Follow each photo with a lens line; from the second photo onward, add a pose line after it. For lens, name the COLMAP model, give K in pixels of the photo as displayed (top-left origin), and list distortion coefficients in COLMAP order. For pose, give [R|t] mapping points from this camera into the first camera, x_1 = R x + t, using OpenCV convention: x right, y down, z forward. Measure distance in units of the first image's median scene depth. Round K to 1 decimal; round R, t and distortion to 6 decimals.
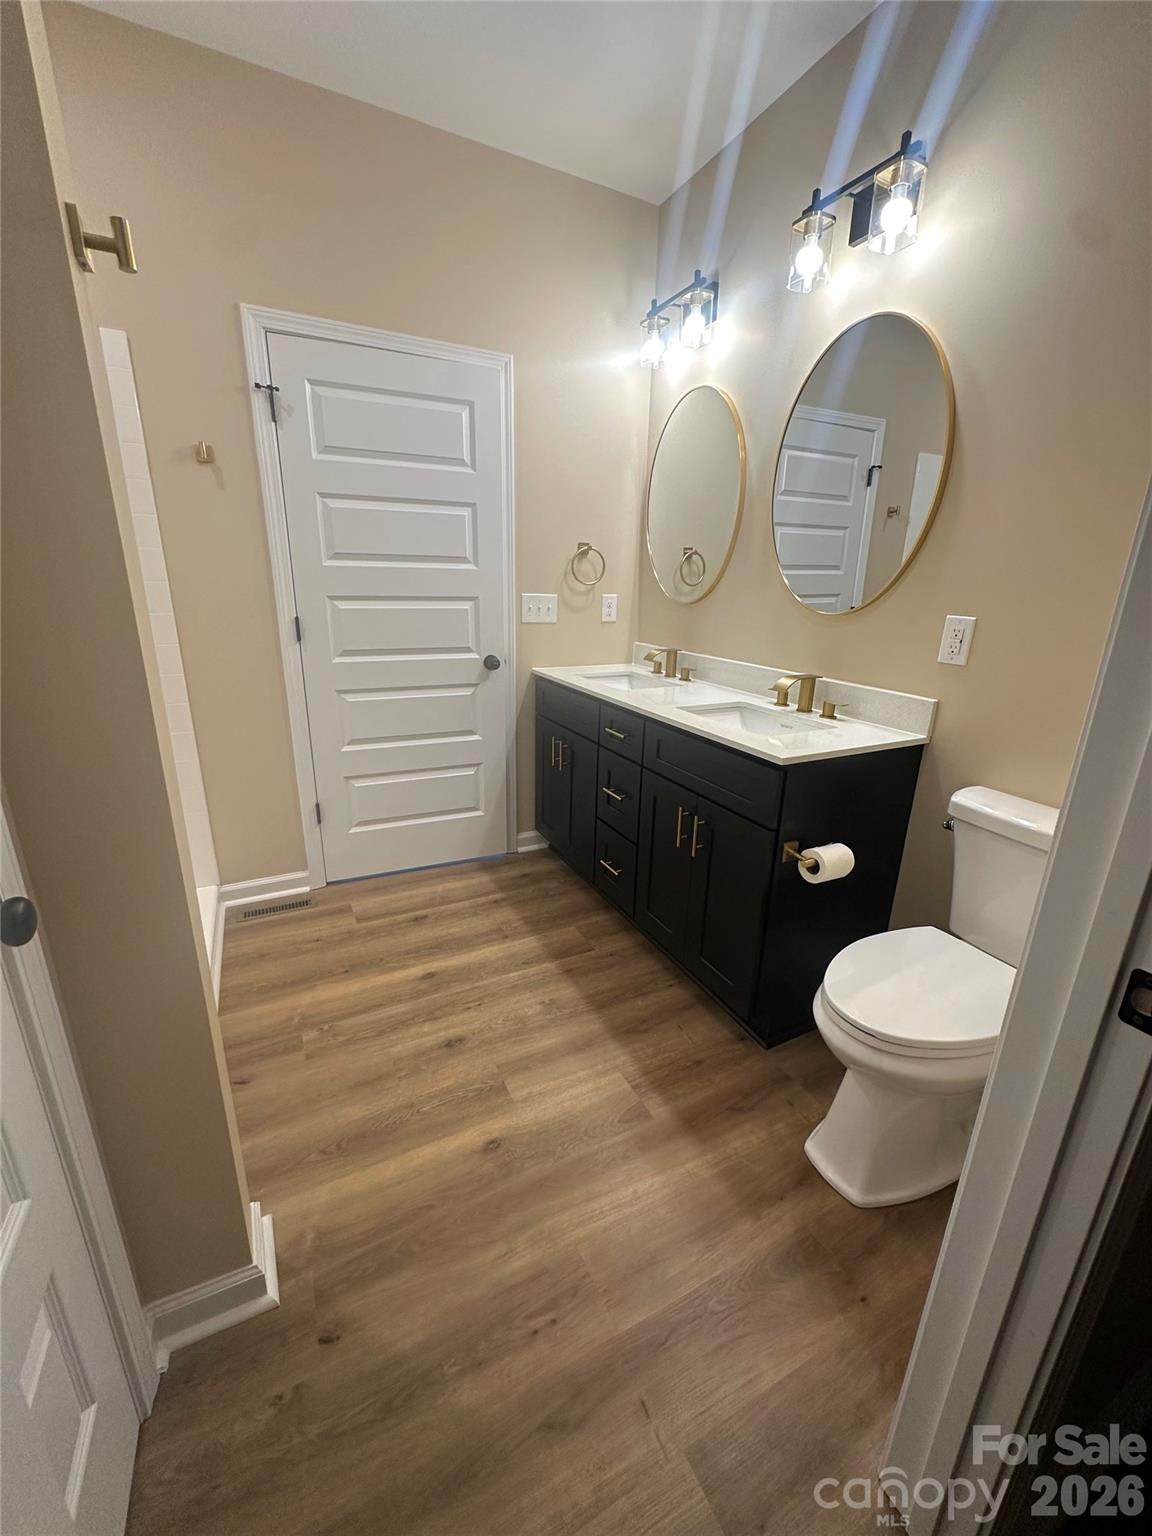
lens RADIAL K [[614.2, 0, 576.0], [0, 614.2, 768.0], [0, 0, 1]] dist [-0.002261, 0.000682]
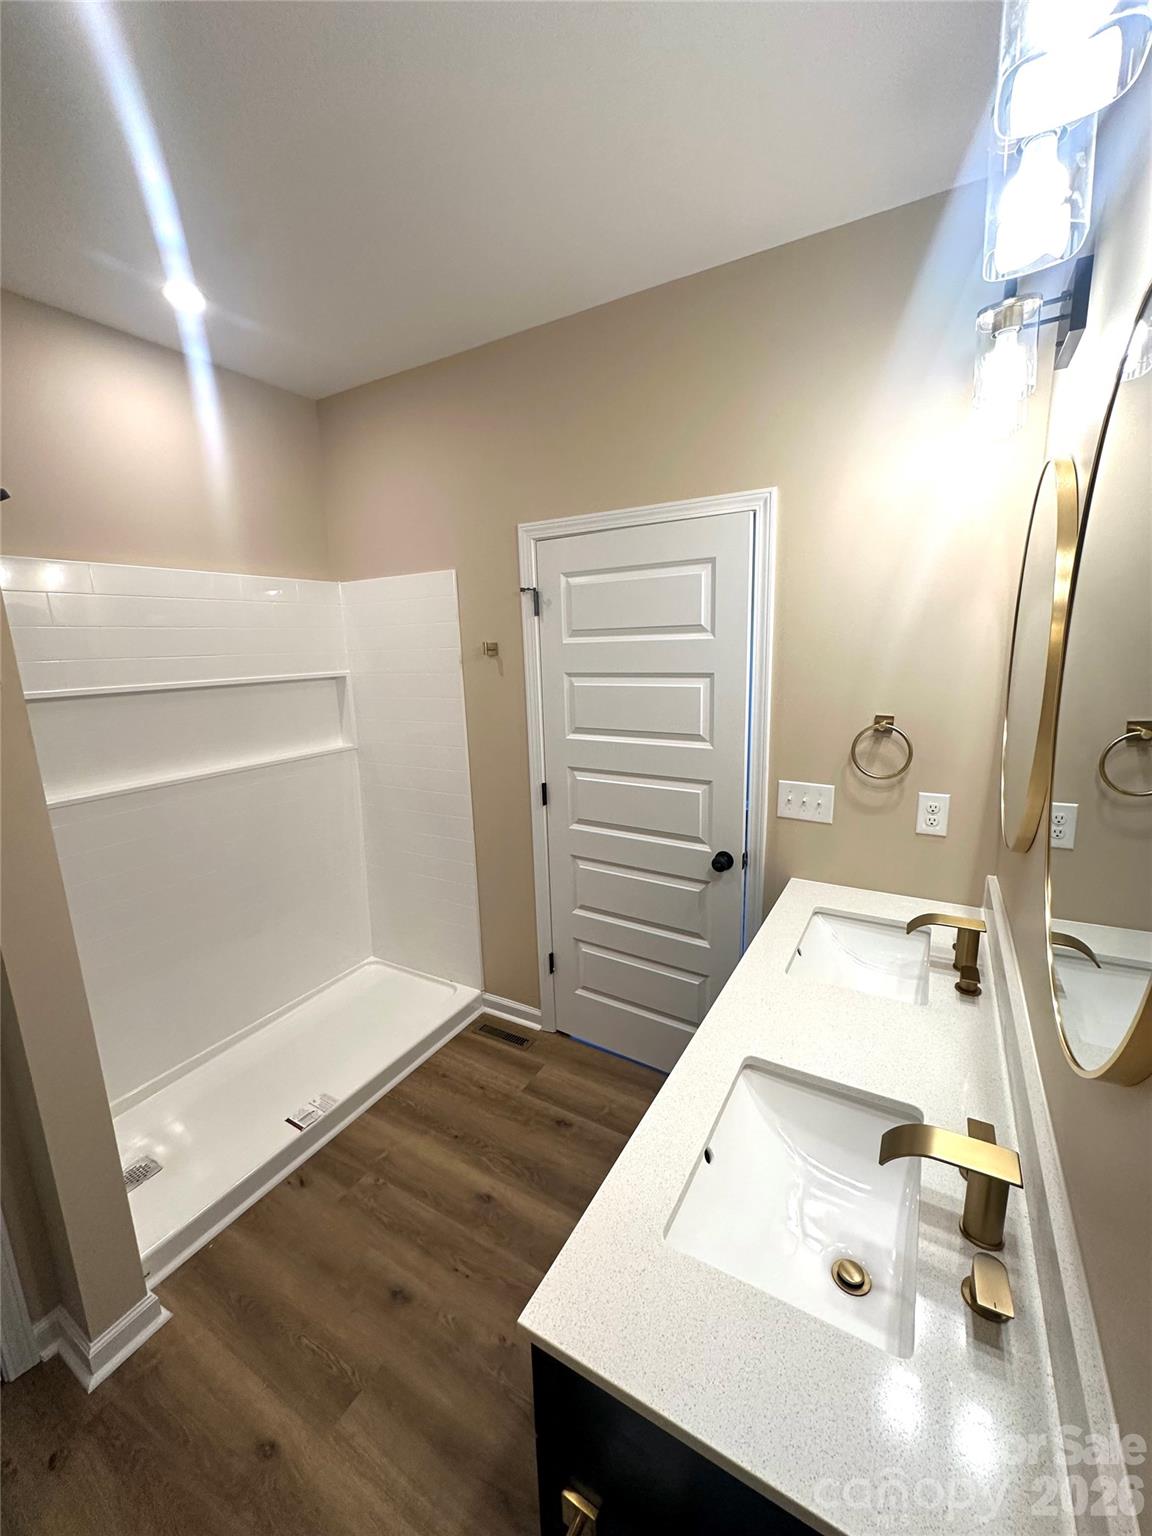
lens RADIAL K [[614.2, 0, 576.0], [0, 614.2, 768.0], [0, 0, 1]] dist [-0.002261, 0.000682]
pose [[0.541104, 0.133022, -0.830368, 0.461175], [-0.207252, 0.978049, 0.021625, -0.307049], [0.815017, 0.160394, 0.556795, 0.444888]]
